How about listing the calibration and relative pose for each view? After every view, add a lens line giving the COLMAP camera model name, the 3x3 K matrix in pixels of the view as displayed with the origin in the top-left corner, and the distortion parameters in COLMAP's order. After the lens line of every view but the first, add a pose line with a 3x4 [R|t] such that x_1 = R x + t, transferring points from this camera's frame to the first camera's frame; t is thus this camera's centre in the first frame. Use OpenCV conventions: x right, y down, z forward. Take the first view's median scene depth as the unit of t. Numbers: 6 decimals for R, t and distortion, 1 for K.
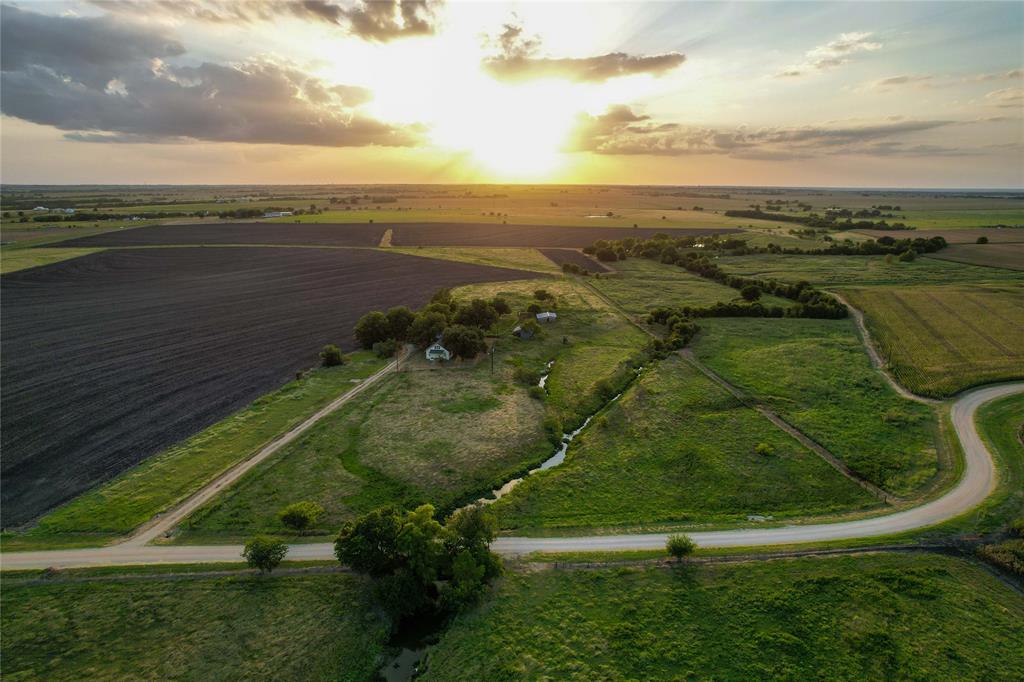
lens RADIAL K [[653.6, 0, 509.5], [0, 653.6, 344.4], [0, 0, 1]] dist [-0.077414, 0.070652]
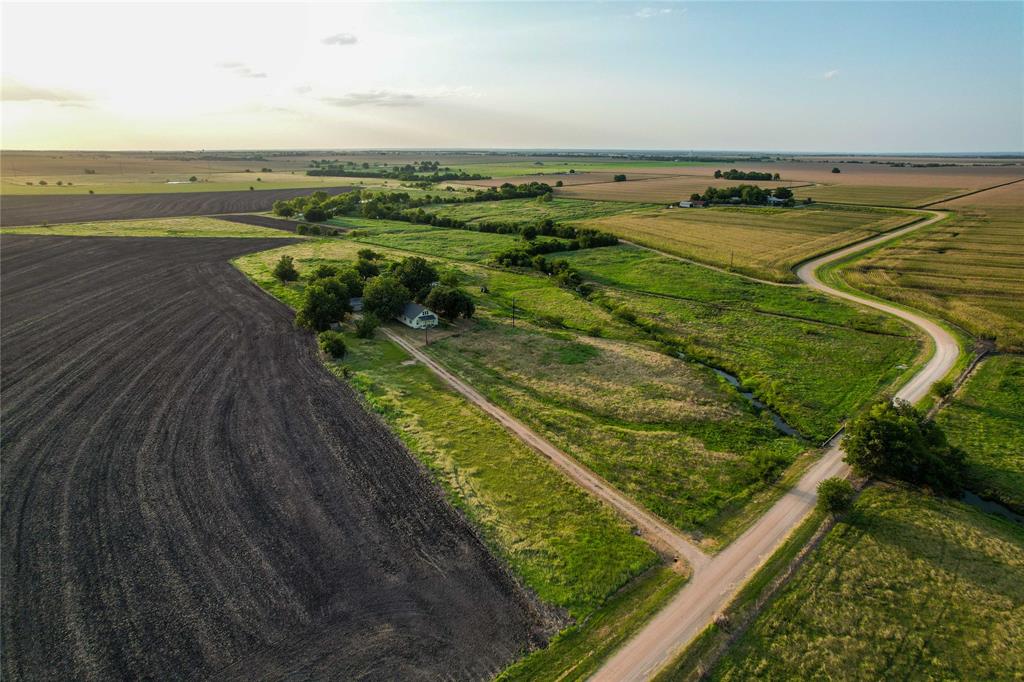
lens RADIAL K [[653.6, 0, 509.5], [0, 653.6, 344.4], [0, 0, 1]] dist [-0.077414, 0.070652]
pose [[0.749166, -0.194279, 0.633251, -0.863410], [0.160281, 0.980779, 0.111280, -0.048624], [-0.642698, 0.018131, 0.765905, 0.394430]]
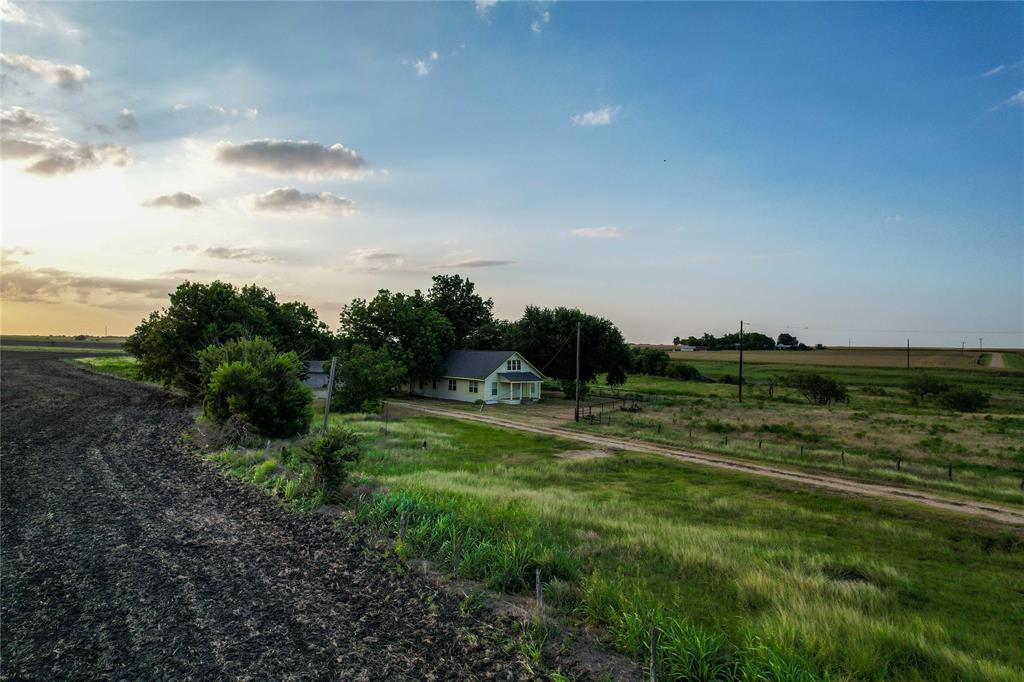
lens RADIAL K [[653.6, 0, 509.5], [0, 653.6, 344.4], [0, 0, 1]] dist [-0.077414, 0.070652]
pose [[0.661767, 0.007346, 0.749674, -0.525514], [0.167378, 0.973265, -0.157288, 0.066877], [-0.730787, 0.229567, 0.642845, 1.169938]]
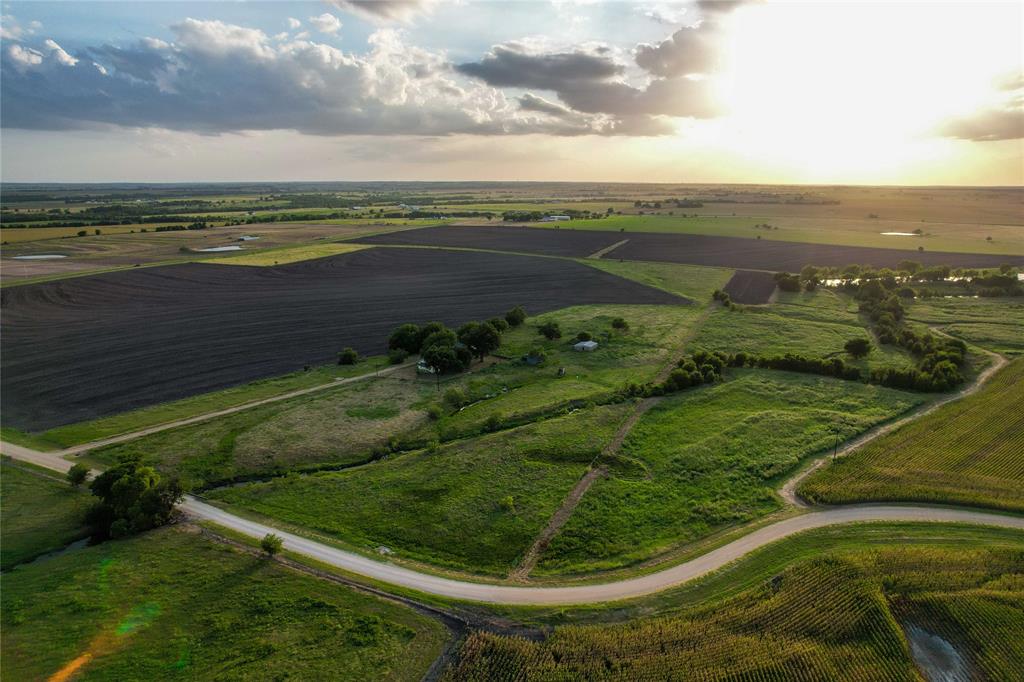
lens RADIAL K [[653.6, 0, 509.5], [0, 653.6, 344.4], [0, 0, 1]] dist [-0.077414, 0.070652]
pose [[0.863330, 0.123076, -0.489401, 0.866765], [-0.121766, 0.991954, 0.034657, -0.124070], [0.489728, 0.029672, 0.871370, 0.083882]]
